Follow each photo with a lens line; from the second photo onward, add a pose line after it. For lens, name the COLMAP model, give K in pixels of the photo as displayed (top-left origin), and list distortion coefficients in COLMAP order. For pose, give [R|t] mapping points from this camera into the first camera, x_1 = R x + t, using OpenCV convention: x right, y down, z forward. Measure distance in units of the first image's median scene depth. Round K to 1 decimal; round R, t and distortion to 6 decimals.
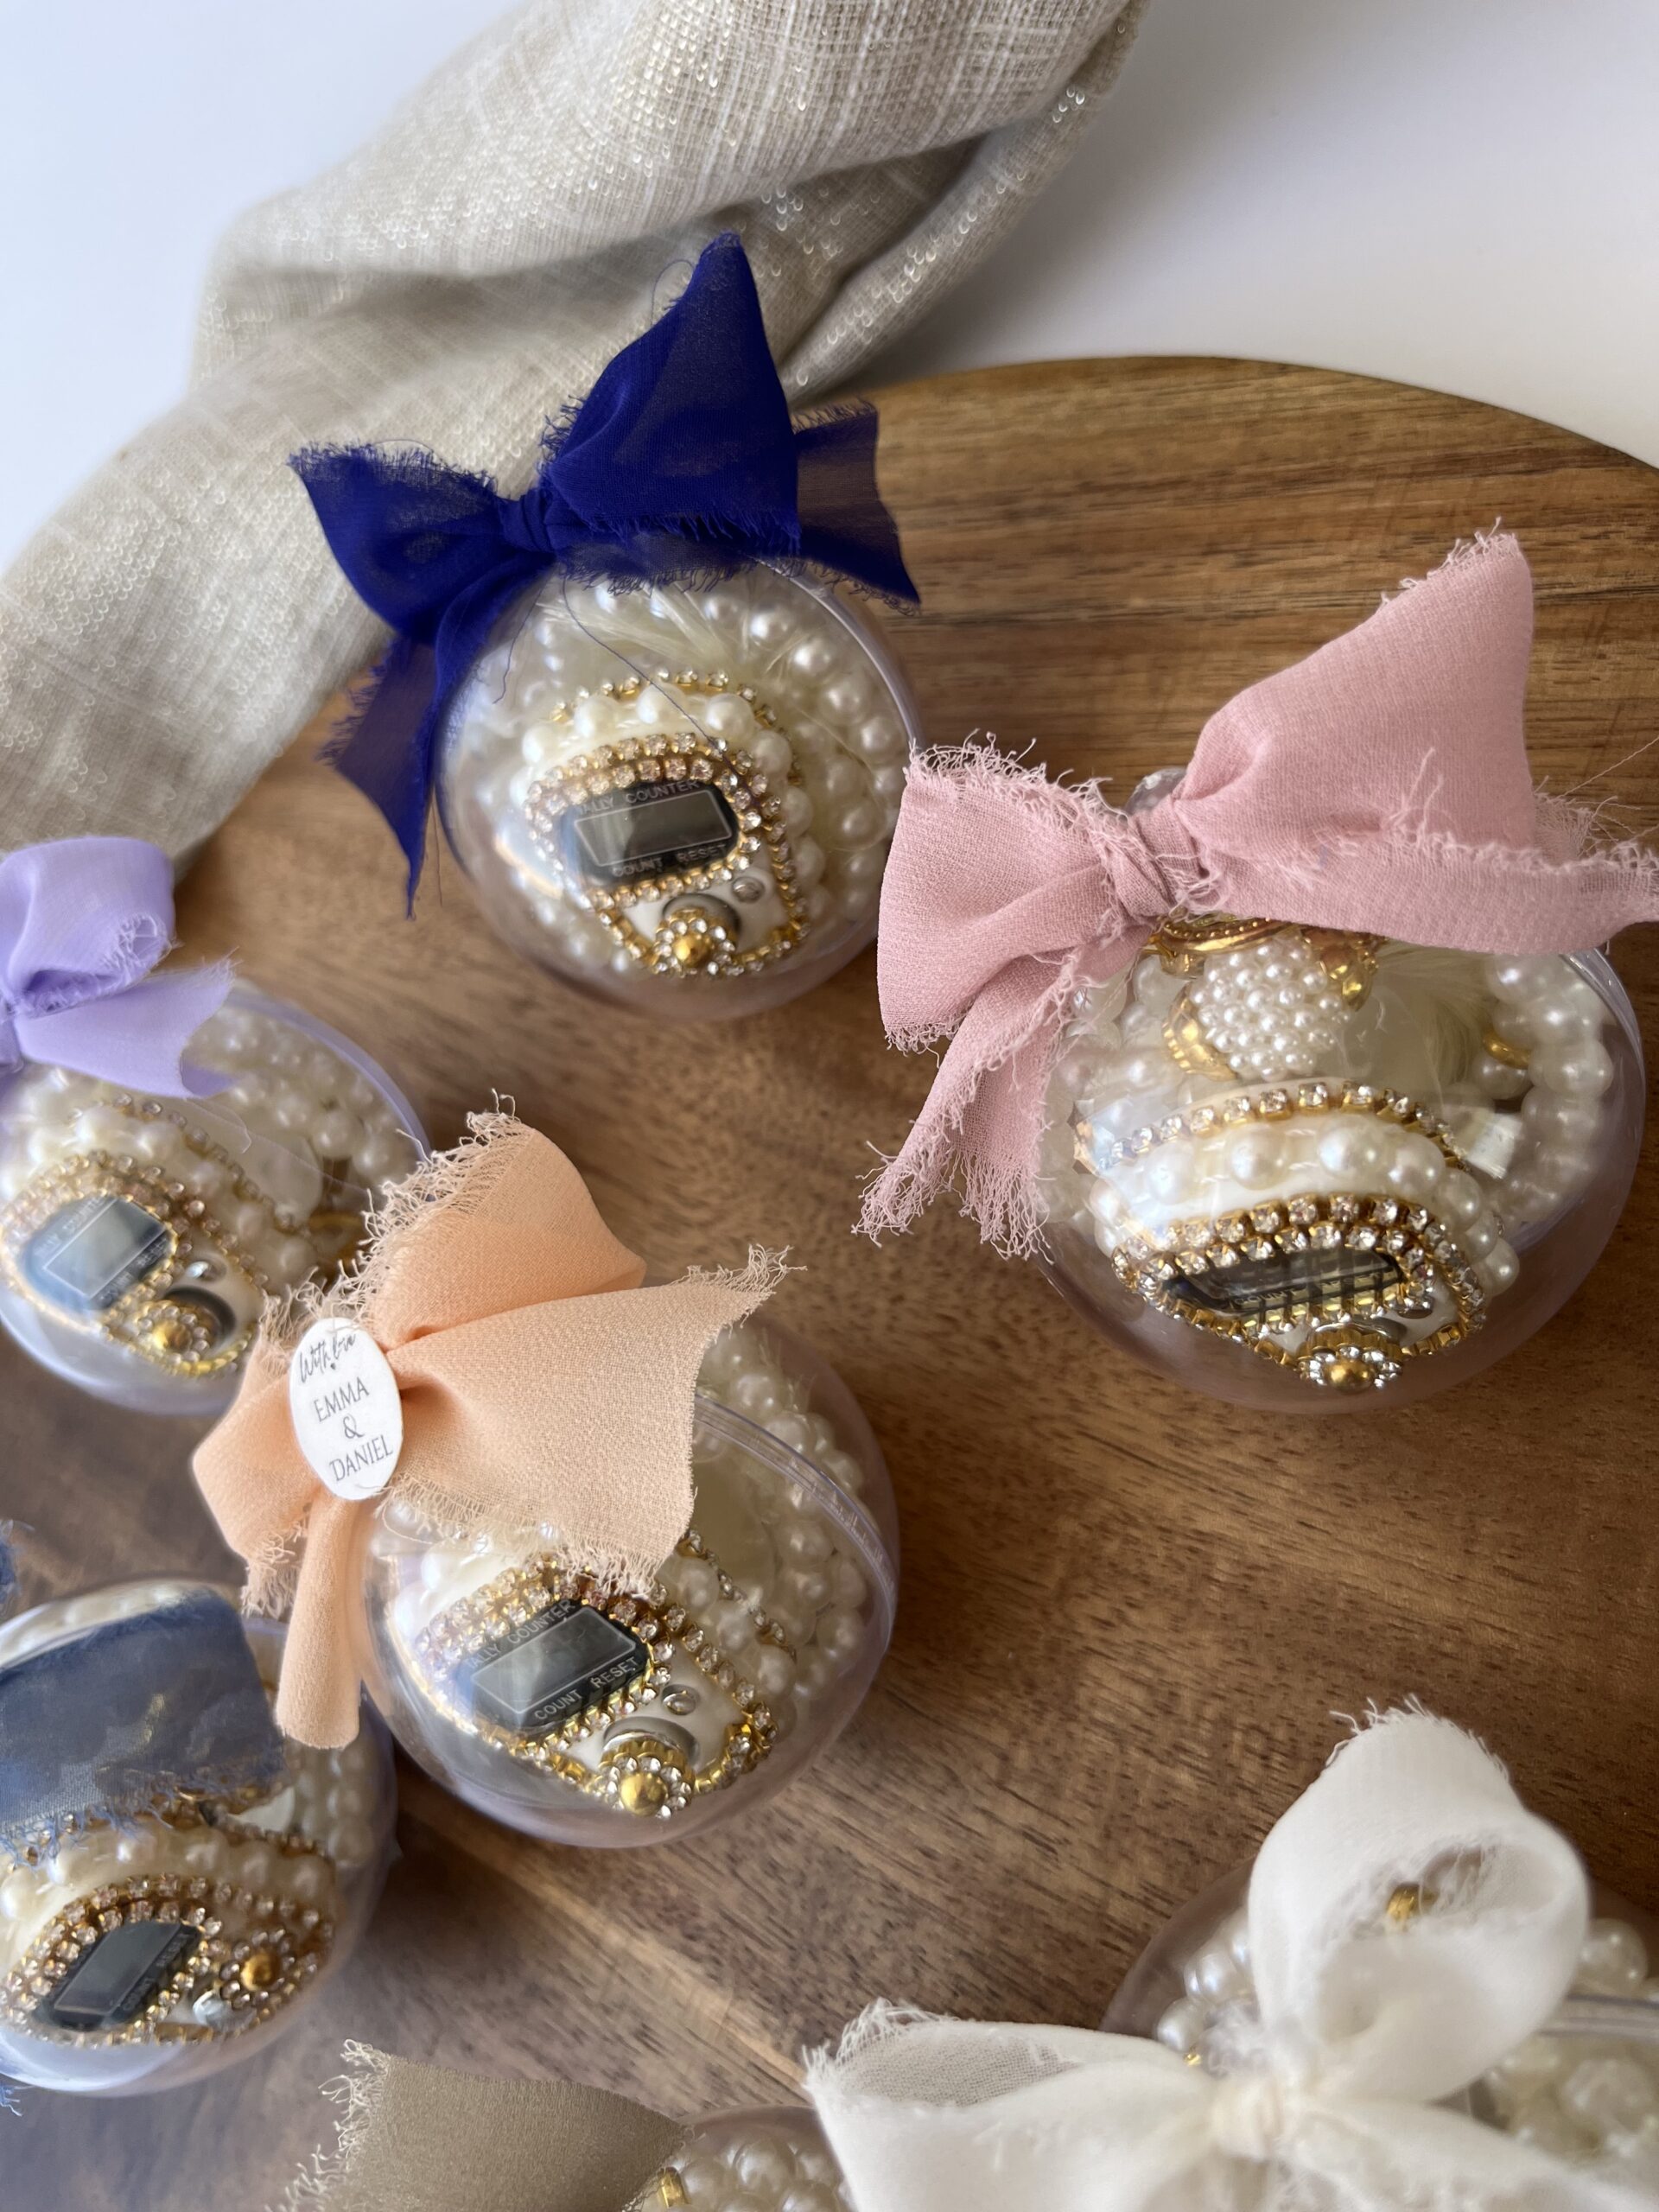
lens RADIAL K [[1799.8, 0, 791.7], [0, 1799.8, 1078.6], [0, 0, 1]] dist [0.009742, 0.007278]
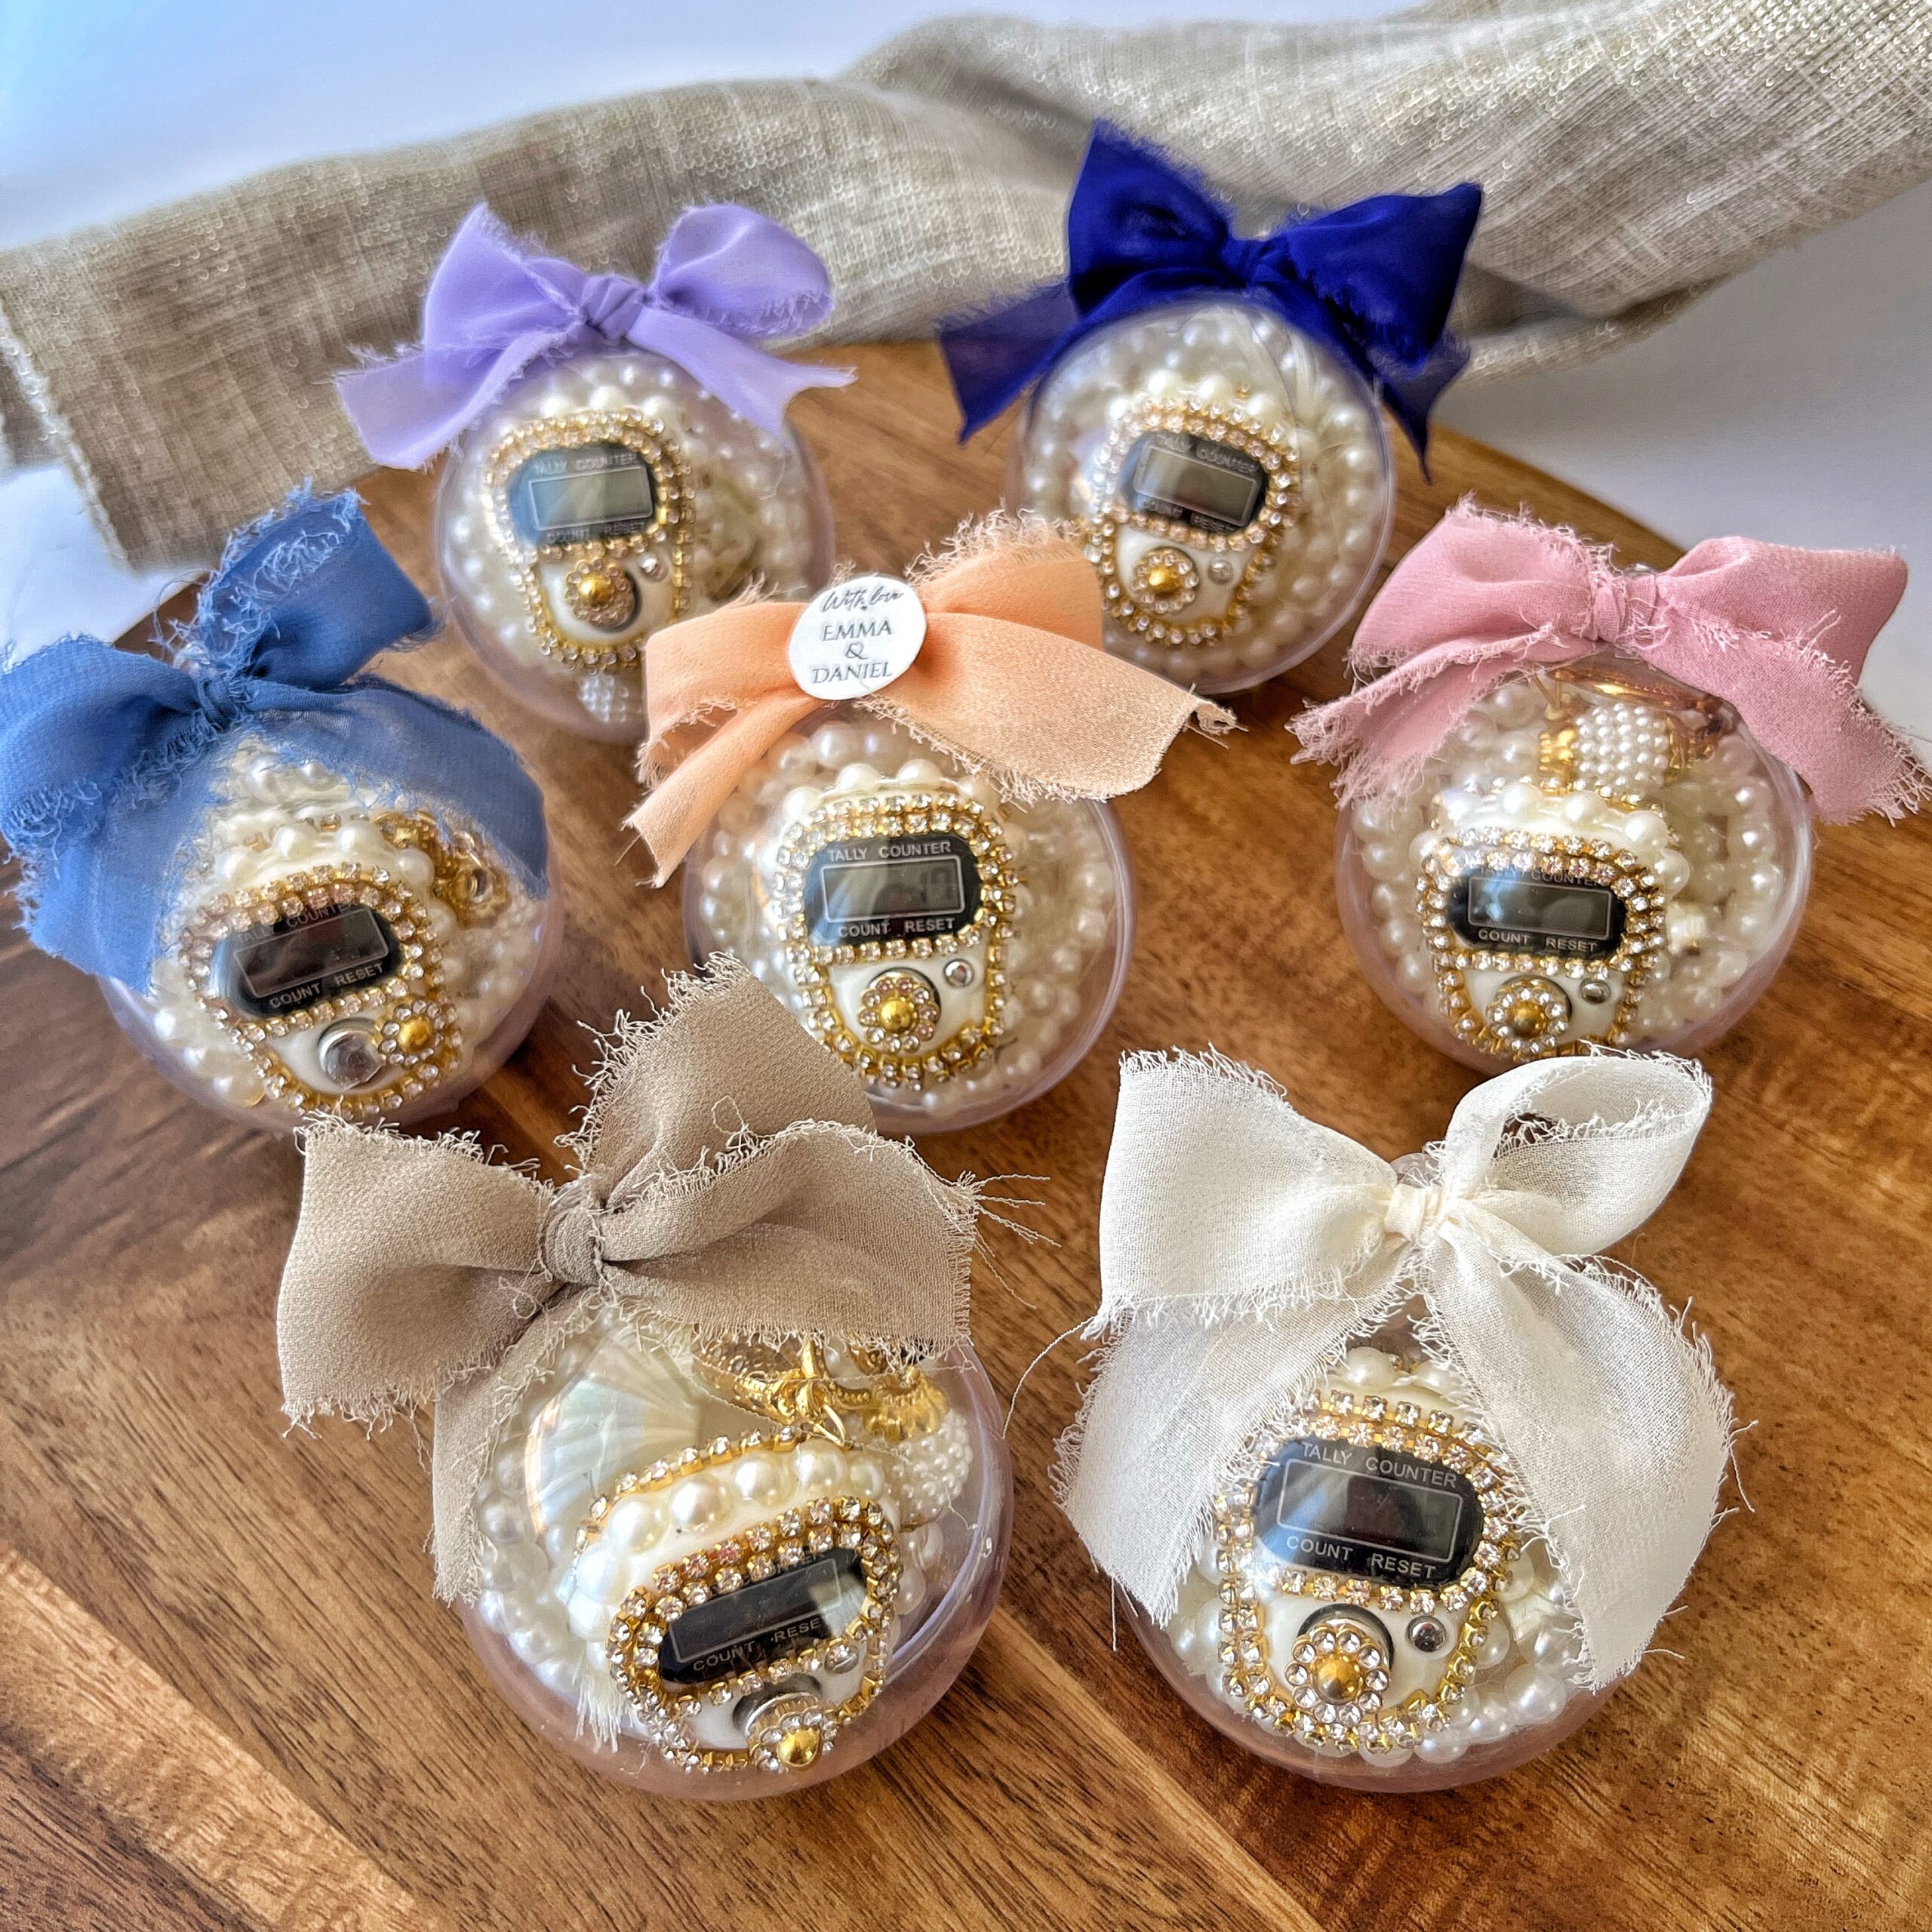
lens RADIAL K [[2117.2, 0, 963.4], [0, 2117.2, 896.8], [0, 0, 1]] dist [0.018333, 0.004423]
pose [[0.807556, 0.574156, 0.134901, -0.264024], [-0.513325, 0.796857, -0.318616, 0.713653], [-0.290432, 0.188052, 0.938235, -0.345172]]
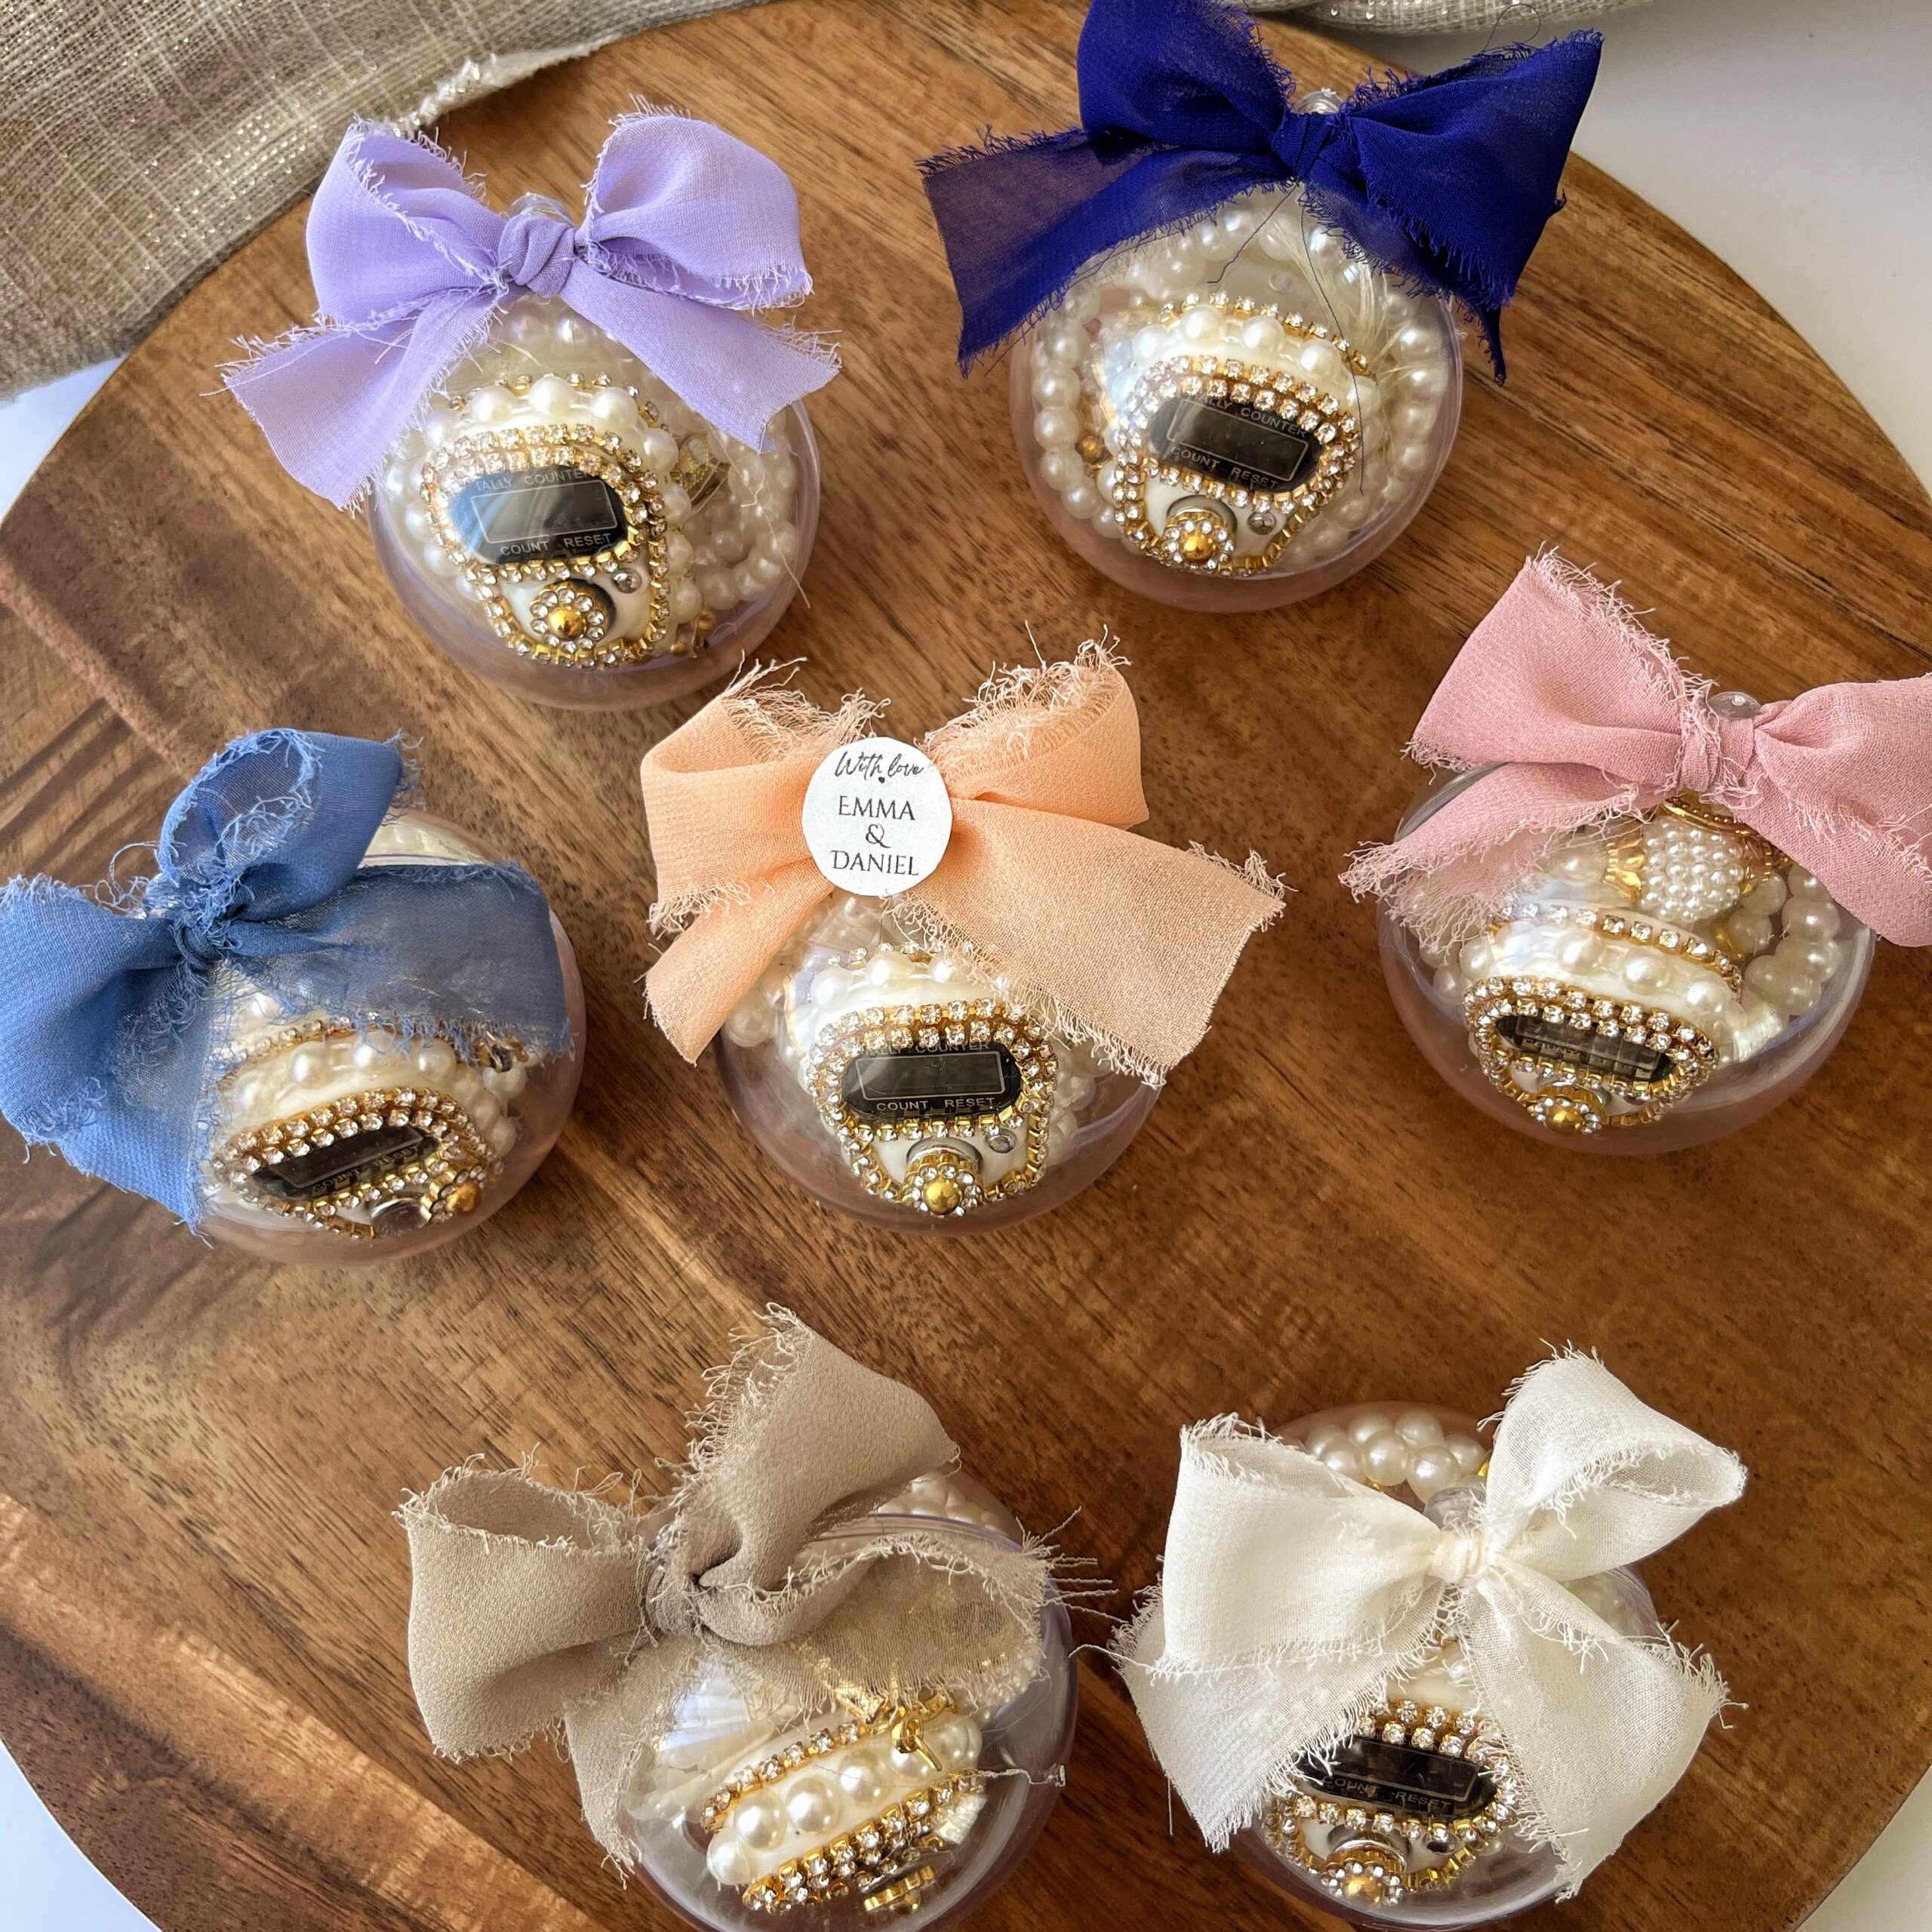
lens RADIAL K [[2117.2, 0, 963.4], [0, 2117.2, 896.8], [0, 0, 1]] dist [0.018333, 0.004423]
pose [[0.825179, 0.400826, 0.398017, -0.674977], [-0.471814, 0.876513, 0.095478, 0.068084], [-0.310598, -0.266577, 0.912396, -0.245178]]
